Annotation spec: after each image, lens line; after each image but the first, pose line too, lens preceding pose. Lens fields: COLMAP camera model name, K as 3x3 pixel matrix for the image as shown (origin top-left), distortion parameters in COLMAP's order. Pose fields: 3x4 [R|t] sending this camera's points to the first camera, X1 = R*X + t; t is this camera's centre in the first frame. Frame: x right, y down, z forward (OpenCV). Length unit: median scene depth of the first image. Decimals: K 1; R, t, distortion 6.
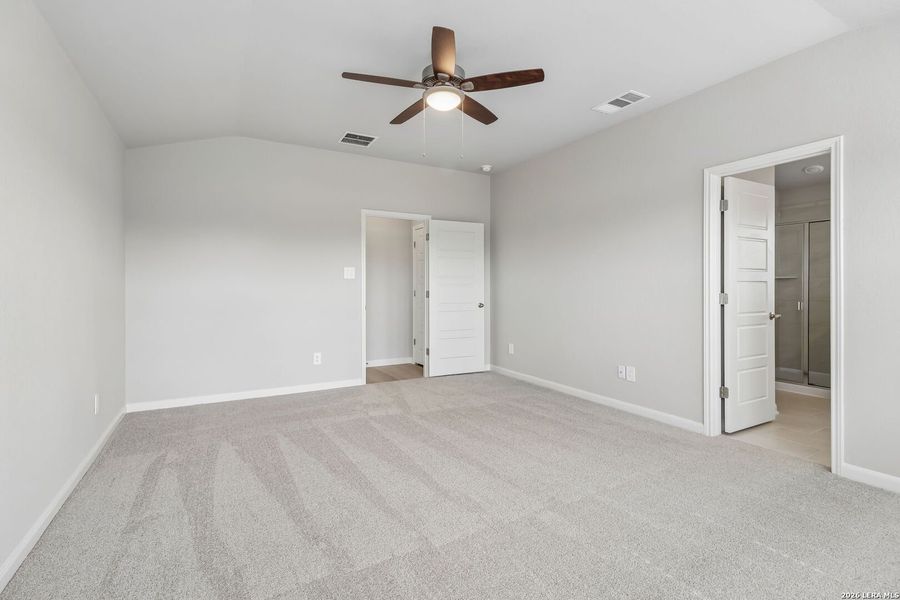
lens RADIAL K [[413.4, 0, 452.7], [0, 413.4, 286.7], [0, 0, 1]] dist [0.001222, 0.000594]
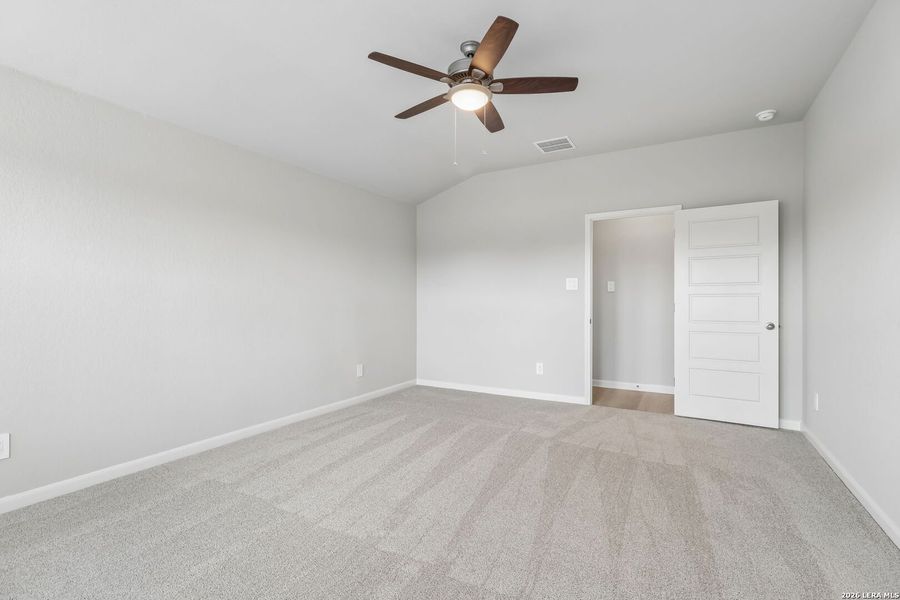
lens RADIAL K [[413.4, 0, 454.2], [0, 413.4, 297.7], [0, 0, 1]] dist [0.001222, 0.000594]
pose [[0.525944, -0.005897, -0.850499, 0.526683], [0.002618, 0.999982, -0.005315, 0.003313], [0.850515, 0.000569, 0.525950, 0.334896]]
